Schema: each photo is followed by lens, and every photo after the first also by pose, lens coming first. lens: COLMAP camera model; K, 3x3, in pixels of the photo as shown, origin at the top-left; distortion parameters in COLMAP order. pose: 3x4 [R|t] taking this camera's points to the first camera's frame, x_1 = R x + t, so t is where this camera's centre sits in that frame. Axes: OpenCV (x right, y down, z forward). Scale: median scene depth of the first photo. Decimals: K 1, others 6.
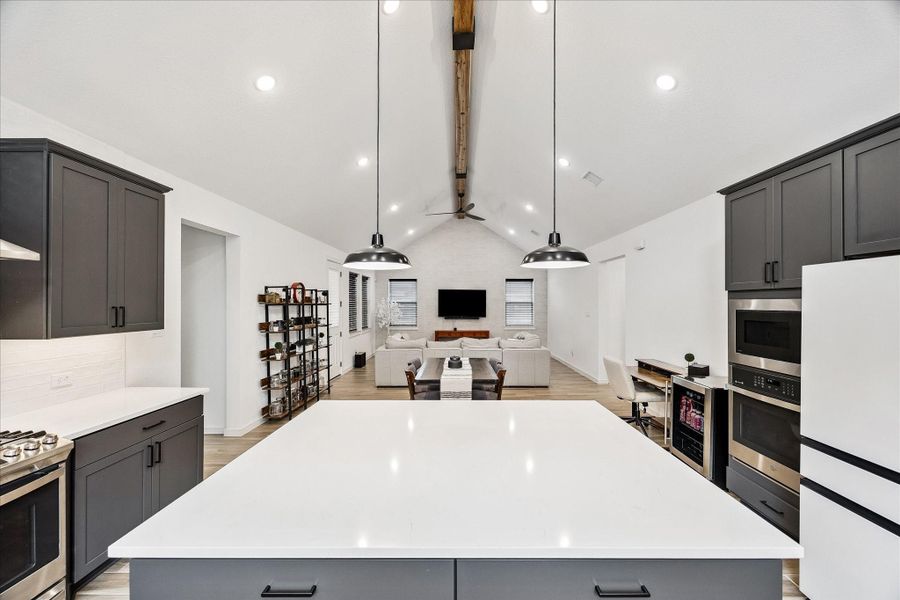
lens RADIAL K [[391.9, 0, 448.6], [0, 391.9, 302.2], [0, 0, 1]] dist [-0.009328, 0.001191]
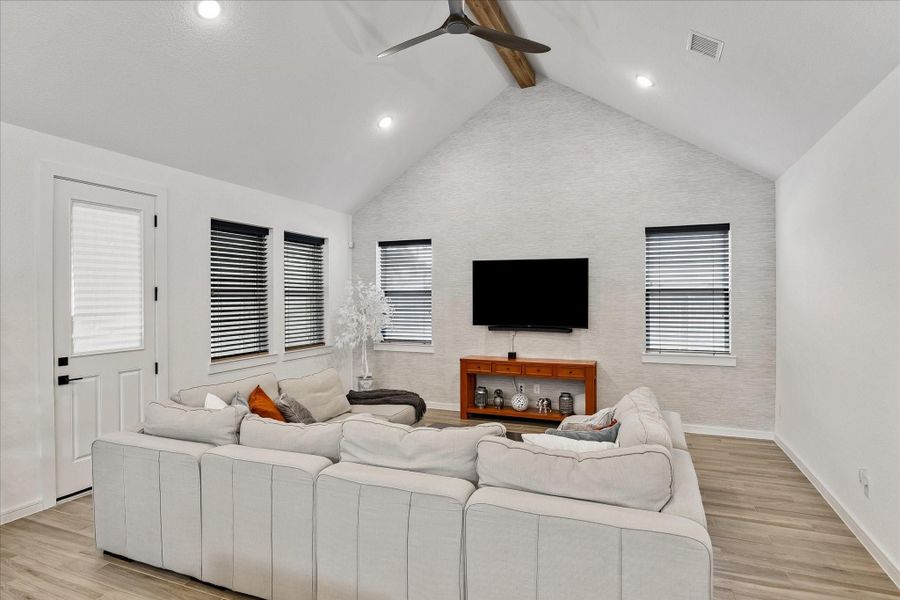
lens RADIAL K [[495.8, 0, 452.1], [0, 495.8, 298.5], [0, 0, 1]] dist [-0.002539, 0.000349]
pose [[0.923867, -0.001025, -0.382711, 0.157746], [0.002561, 0.999991, 0.003506, 0.006351], [0.382704, -0.004219, 0.923861, 0.492729]]
